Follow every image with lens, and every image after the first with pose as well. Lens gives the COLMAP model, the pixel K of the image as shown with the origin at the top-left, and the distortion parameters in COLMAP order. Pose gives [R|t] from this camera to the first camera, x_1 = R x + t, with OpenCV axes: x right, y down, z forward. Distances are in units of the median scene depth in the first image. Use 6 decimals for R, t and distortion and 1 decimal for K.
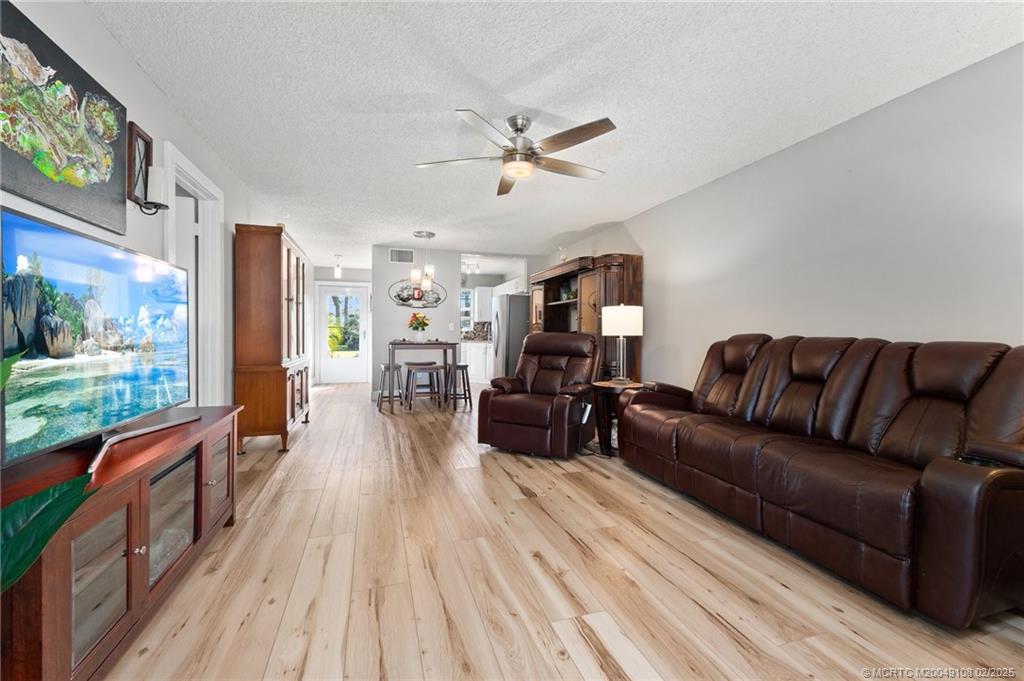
lens RADIAL K [[431.8, 0, 507.8], [0, 431.8, 337.1], [0, 0, 1]] dist [0.000563, -0.000387]
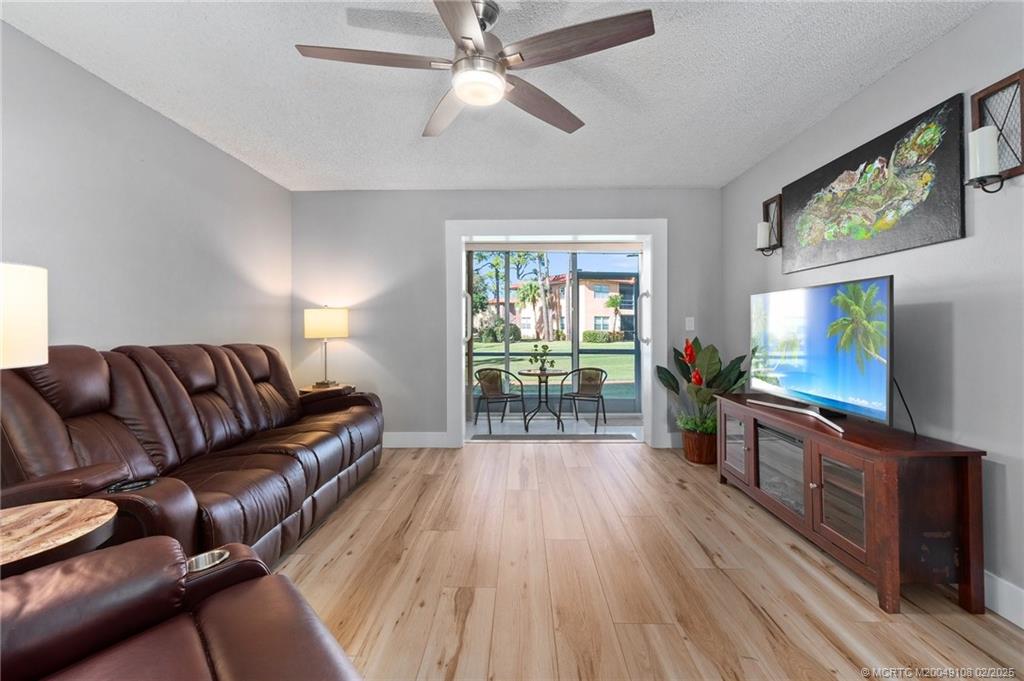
lens RADIAL K [[424.8, 0, 517.6], [0, 424.8, 323.5], [0, 0, 1]] dist [-0.000622, -0.000112]
pose [[-0.951162, -0.000615, 0.308690, -0.233318], [-0.000279, 0.999999, 0.001133, -0.049023], [-0.308691, 0.000991, -0.951162, 1.659033]]
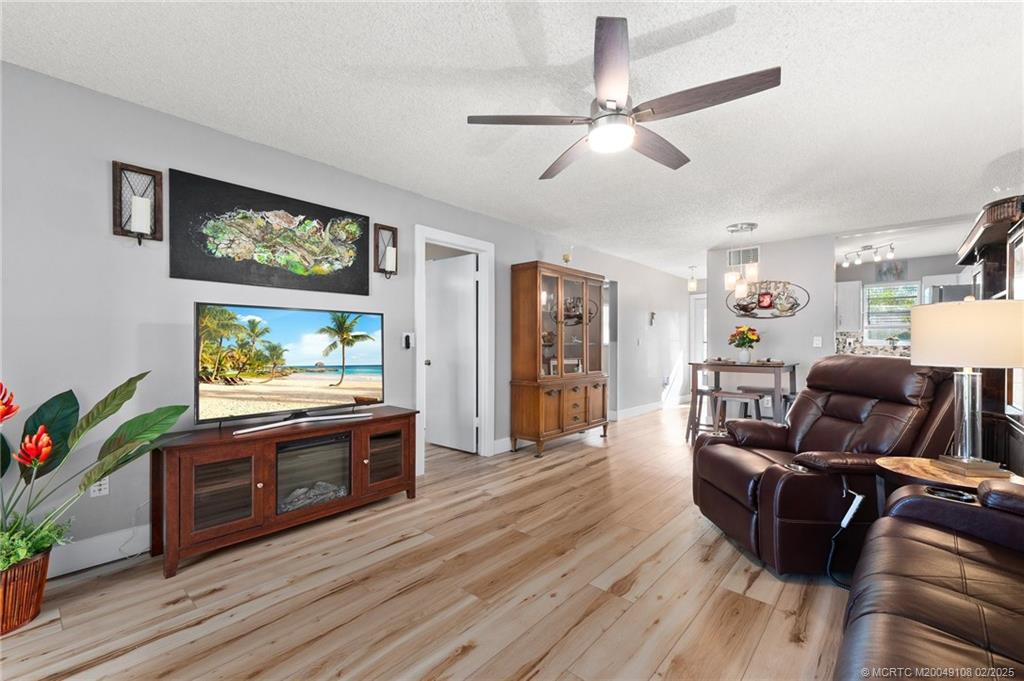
lens RADIAL K [[429.4, 0, 506.4], [0, 429.4, 342.1], [0, 0, 1]] dist [0.000533, -0.000132]
pose [[0.504174, -0.010649, -0.863536, 0.596139], [-0.002166, 0.999905, -0.013595, -0.032203], [0.863599, 0.008725, 0.504103, 0.504596]]
